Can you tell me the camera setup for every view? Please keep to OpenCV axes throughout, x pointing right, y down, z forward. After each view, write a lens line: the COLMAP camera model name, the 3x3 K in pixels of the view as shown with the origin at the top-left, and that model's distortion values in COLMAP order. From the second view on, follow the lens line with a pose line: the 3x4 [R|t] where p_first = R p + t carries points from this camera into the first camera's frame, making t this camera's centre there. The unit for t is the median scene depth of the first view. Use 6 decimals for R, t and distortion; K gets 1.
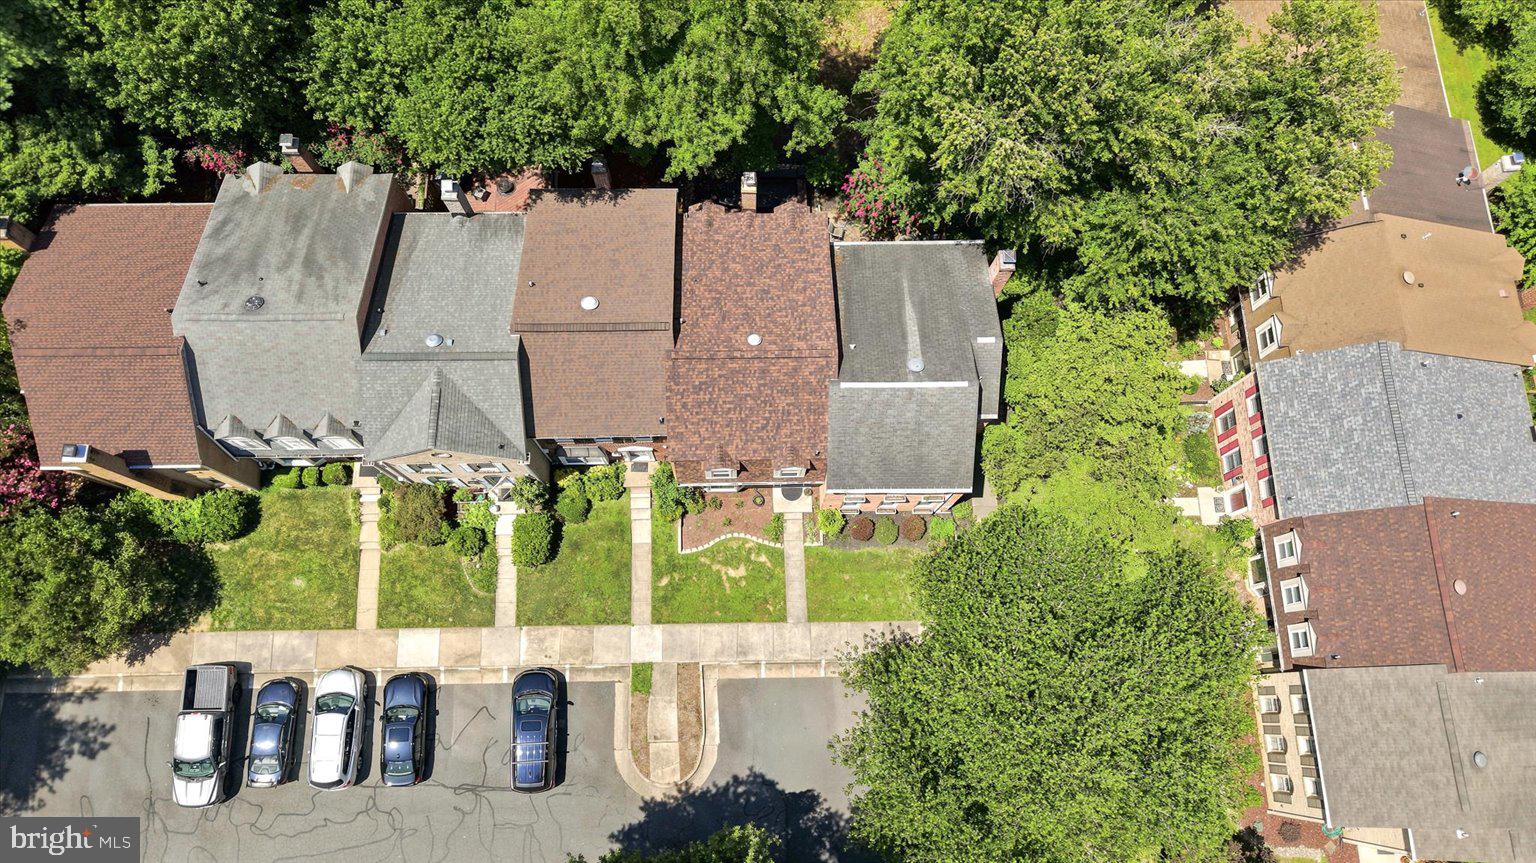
lens RADIAL K [[985.8, 0, 768.0], [0, 985.8, 431.5], [0, 0, 1]] dist [0.007598, -0.000742]
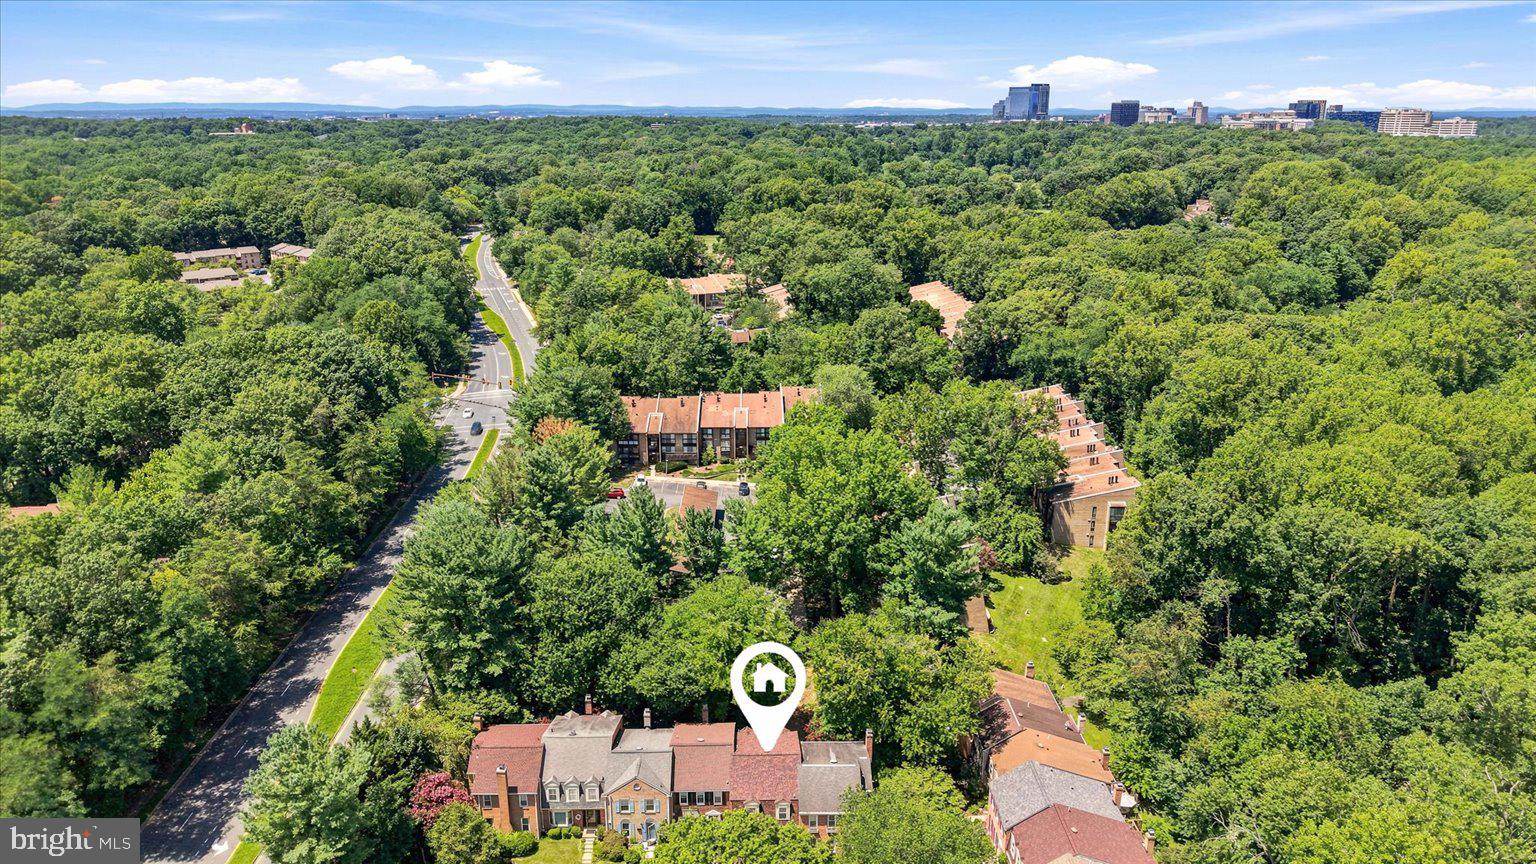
lens RADIAL K [[985.8, 0, 768.0], [0, 985.8, 432.0], [0, 0, 1]] dist [0.007598, -0.000742]
pose [[0.999858, -0.016767, -0.001900, 0.008071], [0.007387, 0.536135, -0.844100, 1.572067], [0.015172, 0.843966, 0.536183, -1.007598]]
